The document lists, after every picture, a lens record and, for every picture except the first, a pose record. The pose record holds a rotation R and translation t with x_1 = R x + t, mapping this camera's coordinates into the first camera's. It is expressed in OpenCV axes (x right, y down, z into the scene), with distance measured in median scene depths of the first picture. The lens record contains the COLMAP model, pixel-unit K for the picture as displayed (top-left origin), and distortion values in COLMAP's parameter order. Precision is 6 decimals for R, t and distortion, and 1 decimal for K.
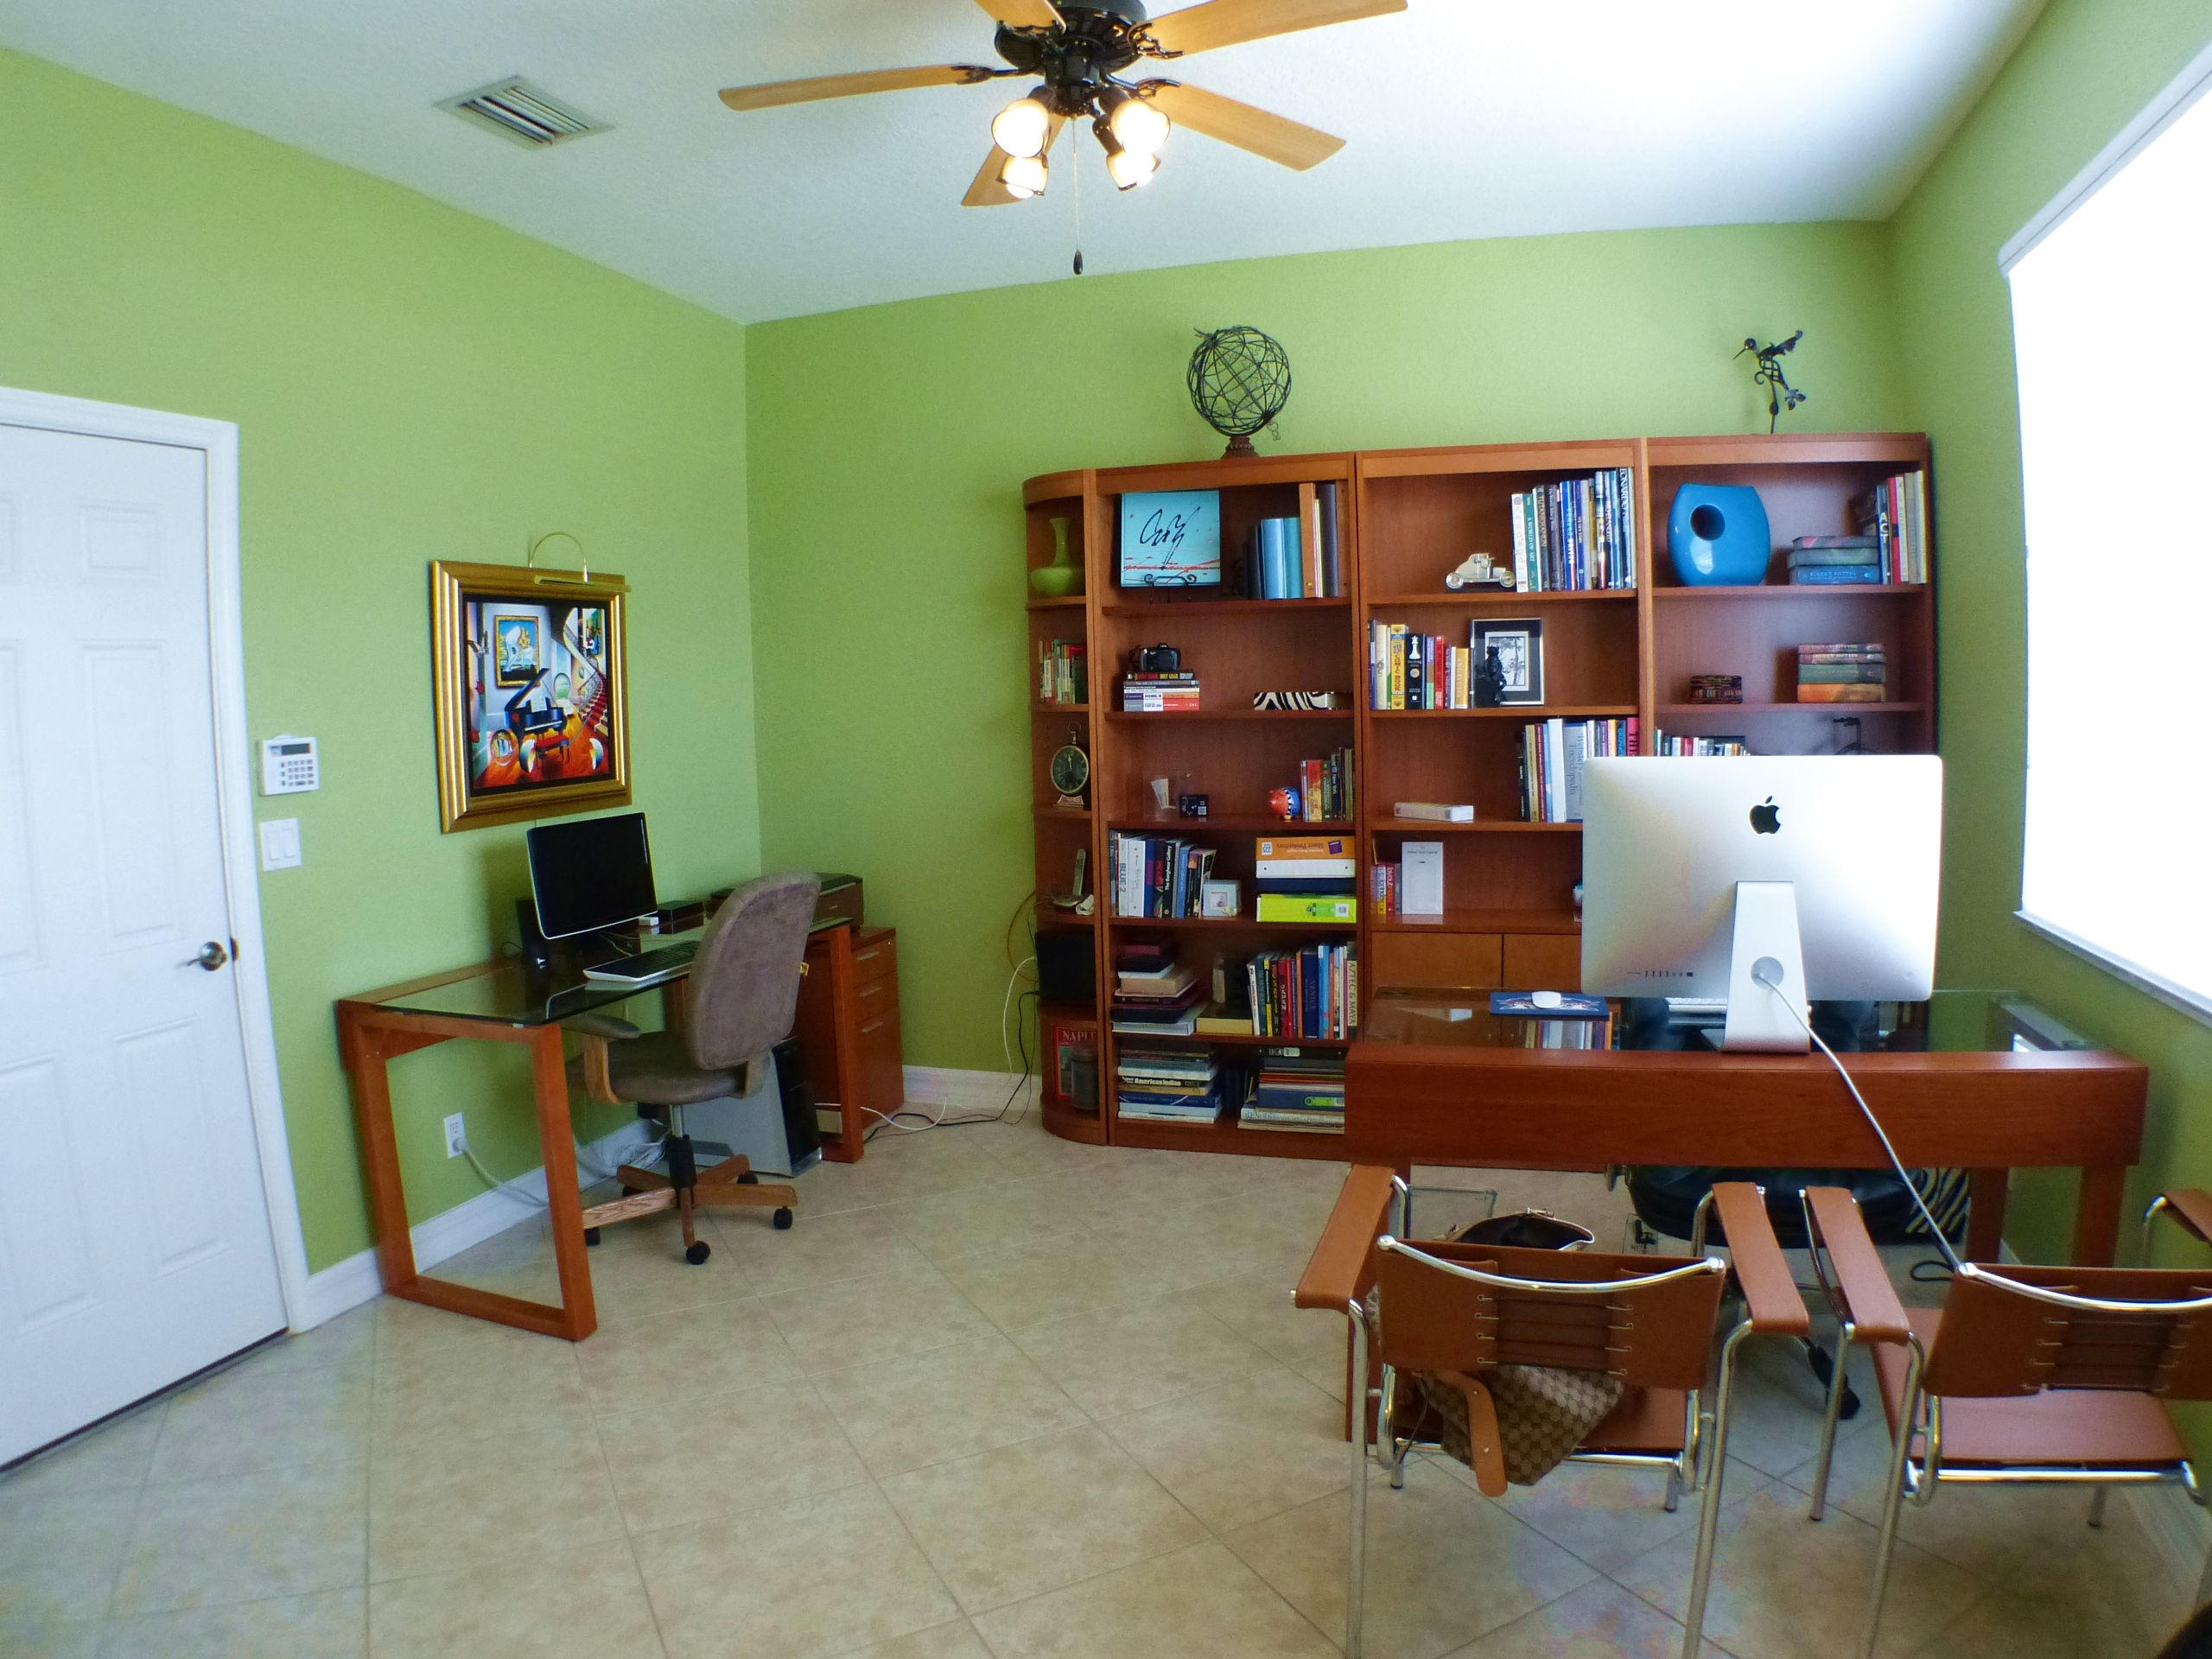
lens RADIAL K [[1352.8, 0, 1103.7], [0, 1352.8, 817.2], [0, 0, 1]] dist [-0.207515, 0.042616]
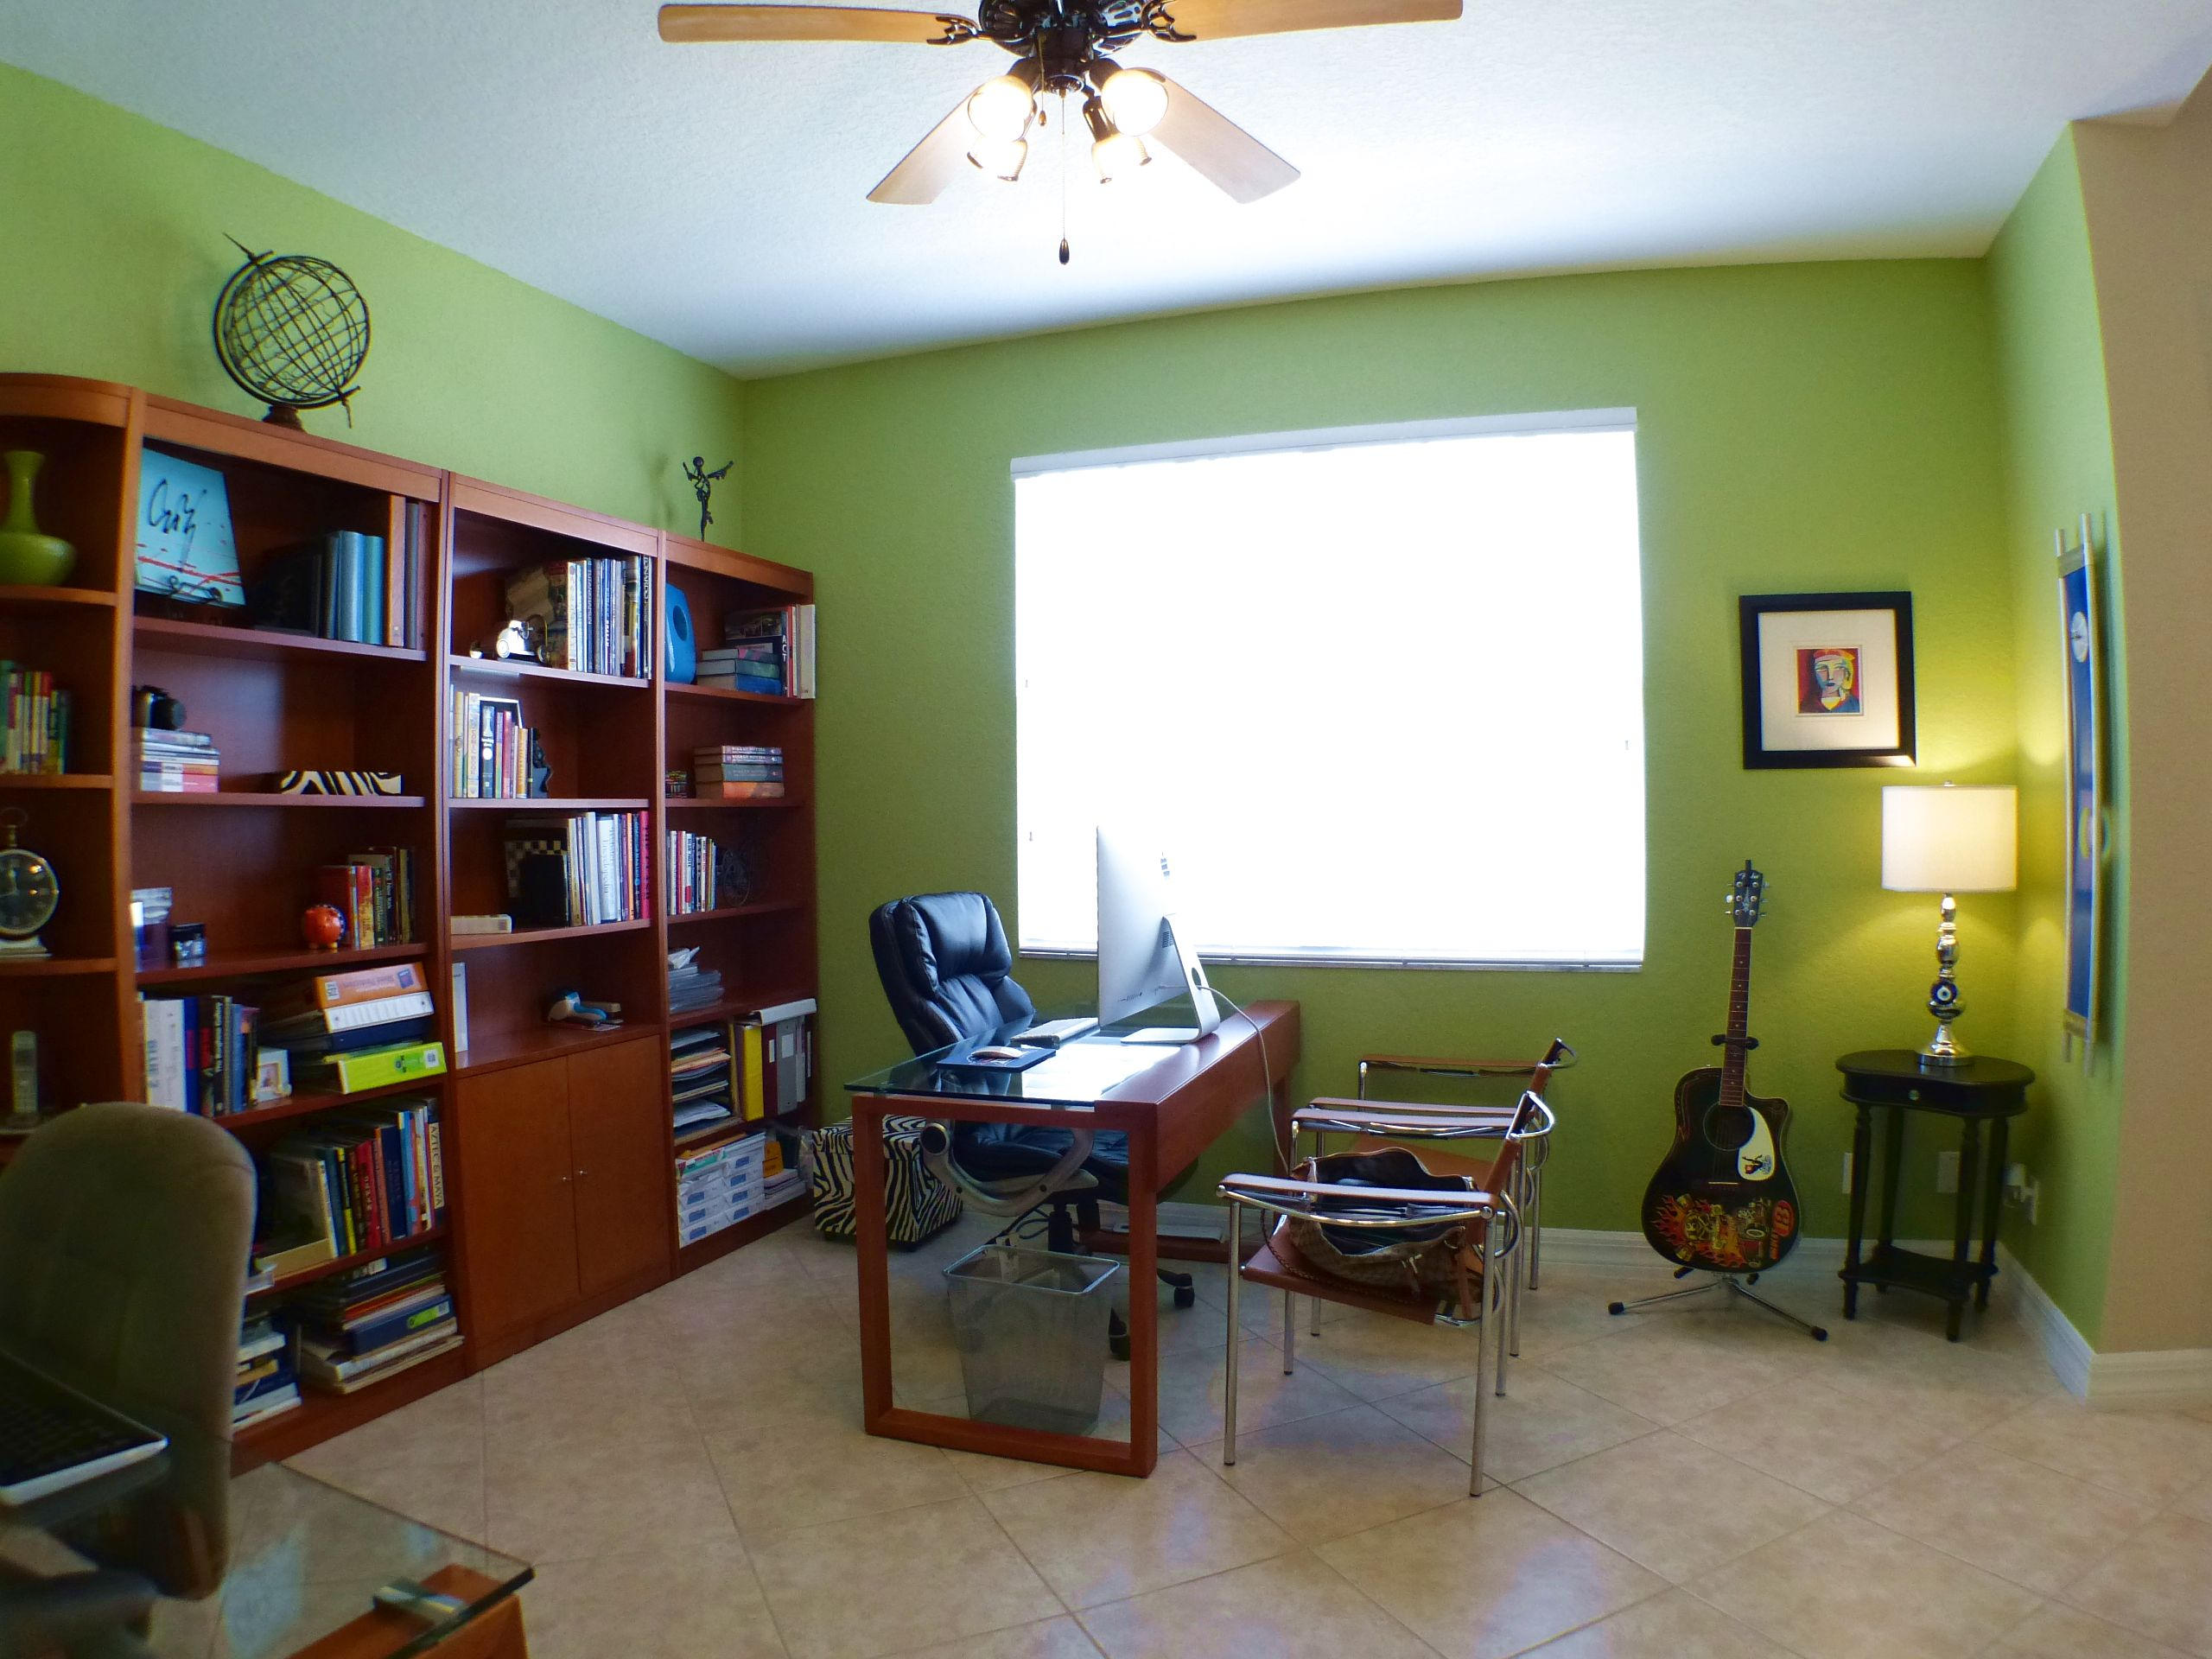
lens RADIAL K [[1352.8, 0, 1103.7], [0, 1352.8, 817.2], [0, 0, 1]] dist [-0.207515, 0.042616]
pose [[0.050736, 0.023399, 0.998438, -0.517257], [0.093433, 0.995230, -0.028072, -0.011155], [-0.994332, 0.094711, 0.048308, 0.561191]]
